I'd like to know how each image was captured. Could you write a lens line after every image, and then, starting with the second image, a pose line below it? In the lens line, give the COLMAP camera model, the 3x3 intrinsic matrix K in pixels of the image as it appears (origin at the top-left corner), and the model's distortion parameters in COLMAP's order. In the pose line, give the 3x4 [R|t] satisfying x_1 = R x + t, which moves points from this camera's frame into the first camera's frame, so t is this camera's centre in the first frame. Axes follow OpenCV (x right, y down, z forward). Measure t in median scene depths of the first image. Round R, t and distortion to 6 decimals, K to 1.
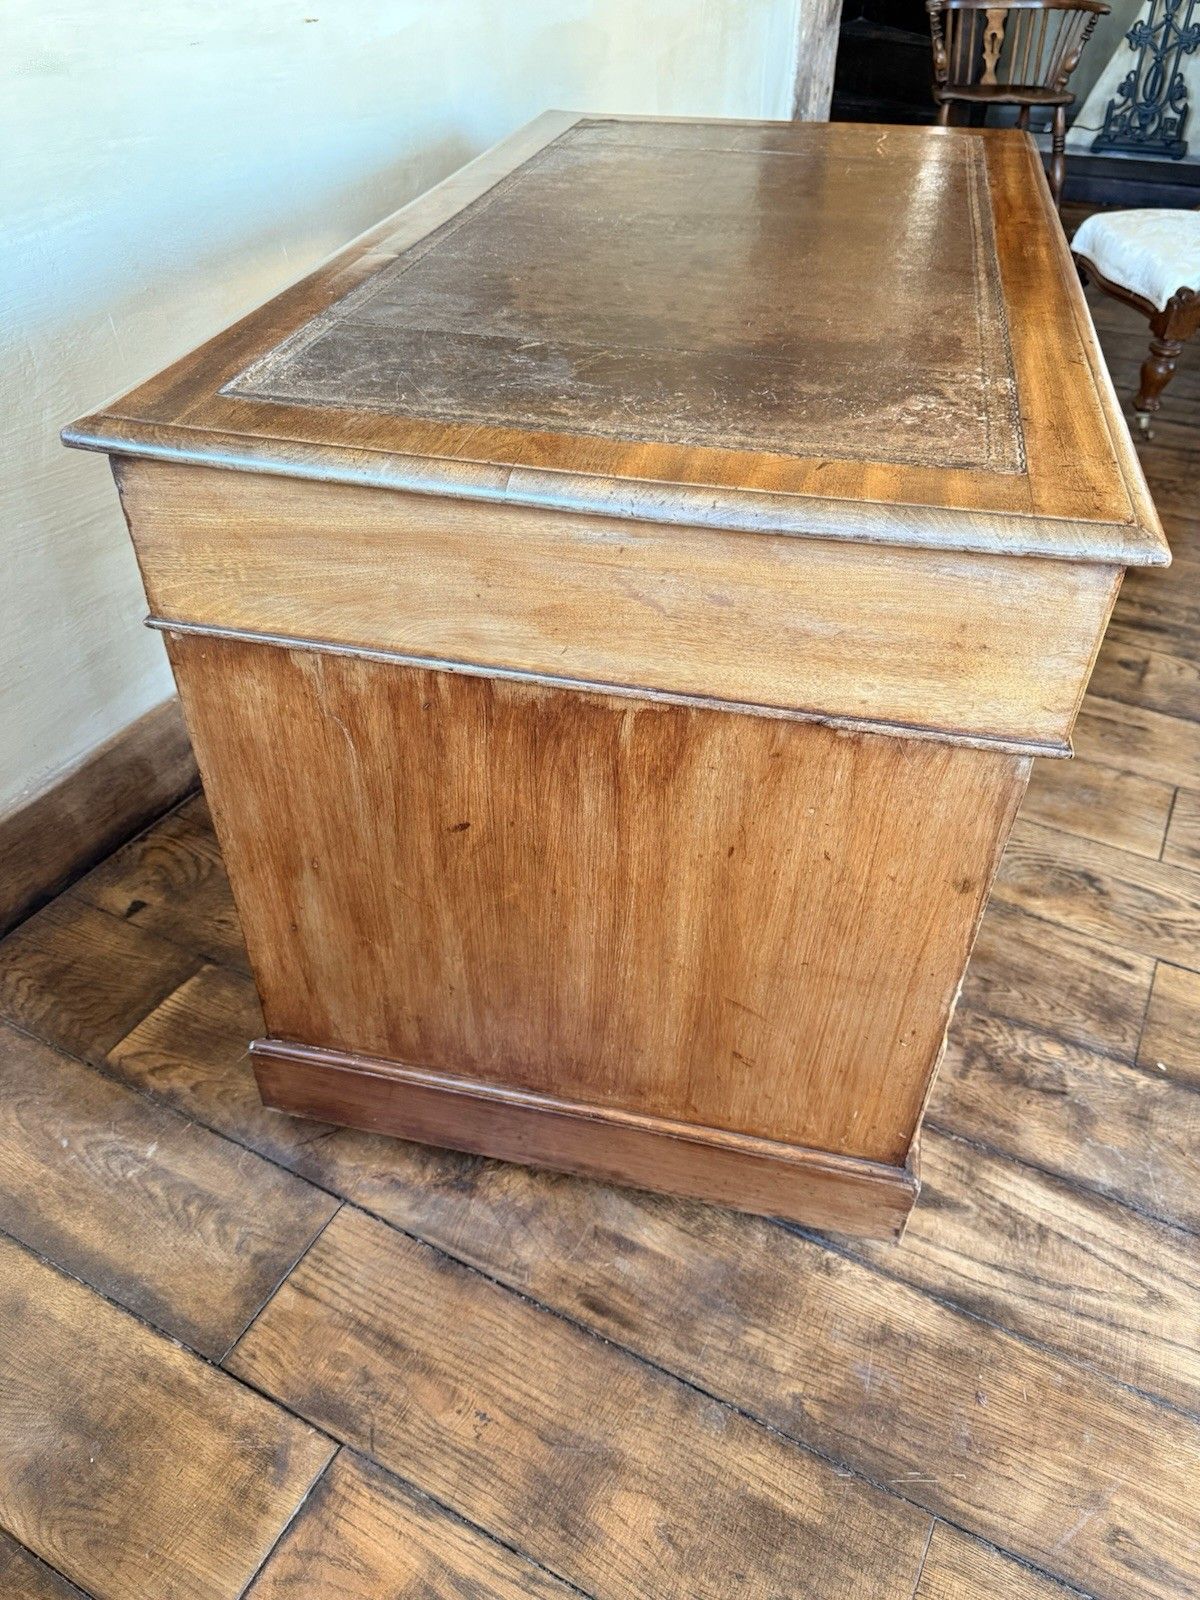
lens RADIAL K [[1144.2, 0, 602.9], [0, 1144.2, 809.1], [0, 0, 1]] dist [0.024947, -0.040894]
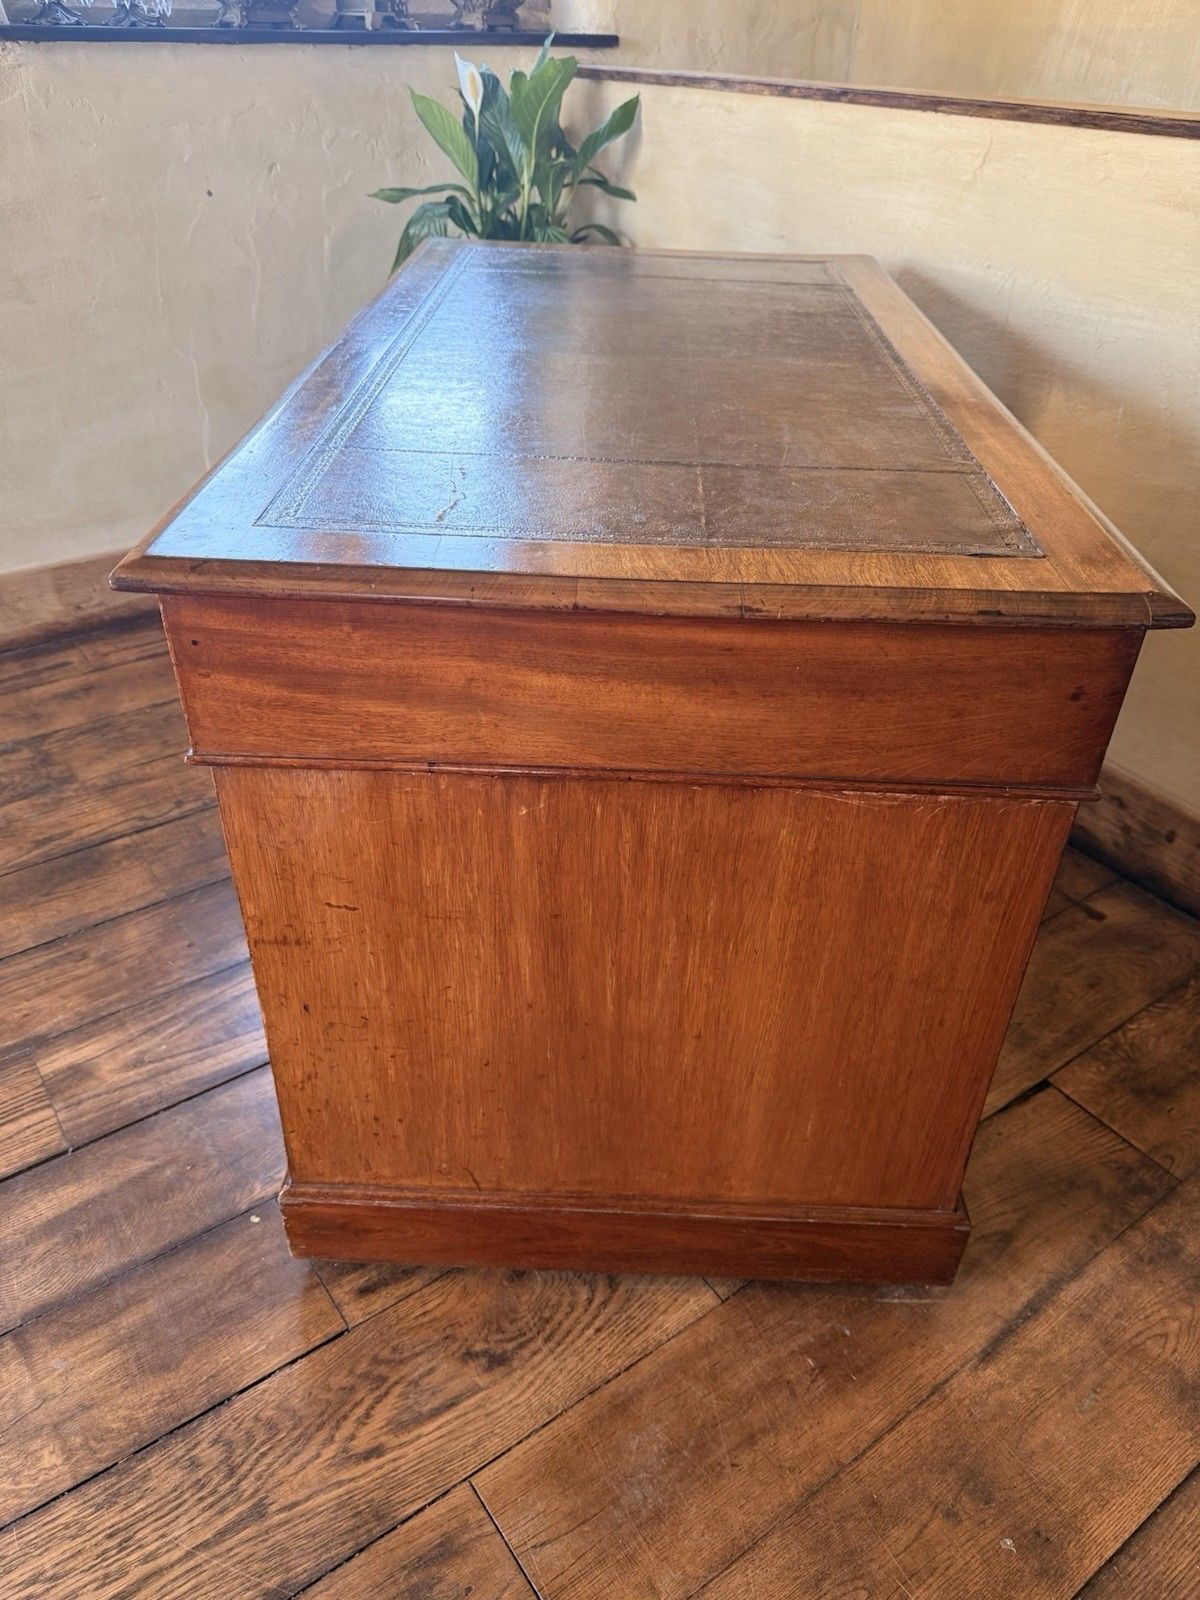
lens RADIAL K [[1144.2, 0, 587.8], [0, 1144.2, 805.2], [0, 0, 1]] dist [0.024947, -0.040894]
pose [[-0.449485, 0.501114, -0.739491, 1.027934], [-0.595498, 0.448958, 0.666197, -0.825149], [0.665841, 0.739812, 0.096613, 0.972094]]
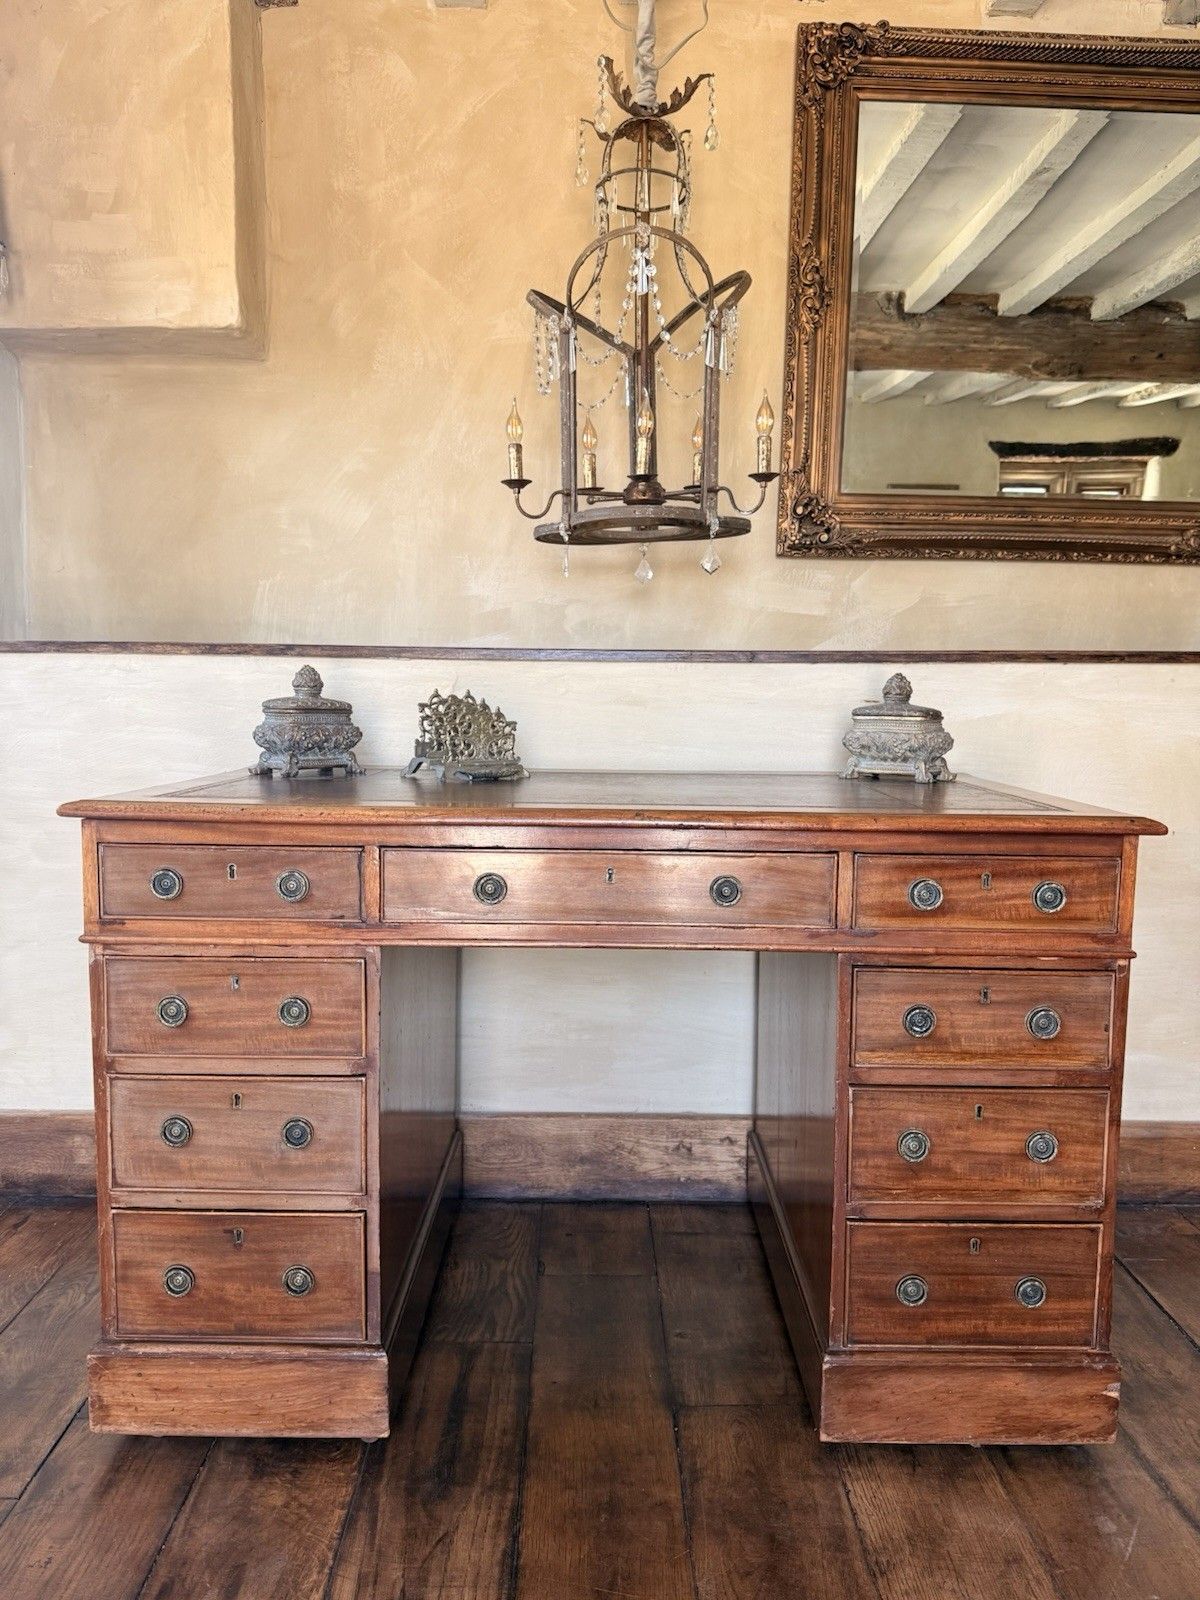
lens RADIAL K [[1144.2, 0, 604.2], [0, 1144.2, 801.6], [0, 0, 1]] dist [0.024947, -0.040894]
pose [[0.483657, 0.096478, -0.869924, 1.000751], [-0.575172, 0.784204, -0.232811, -0.122293], [0.659737, 0.612957, 0.434778, 0.348984]]
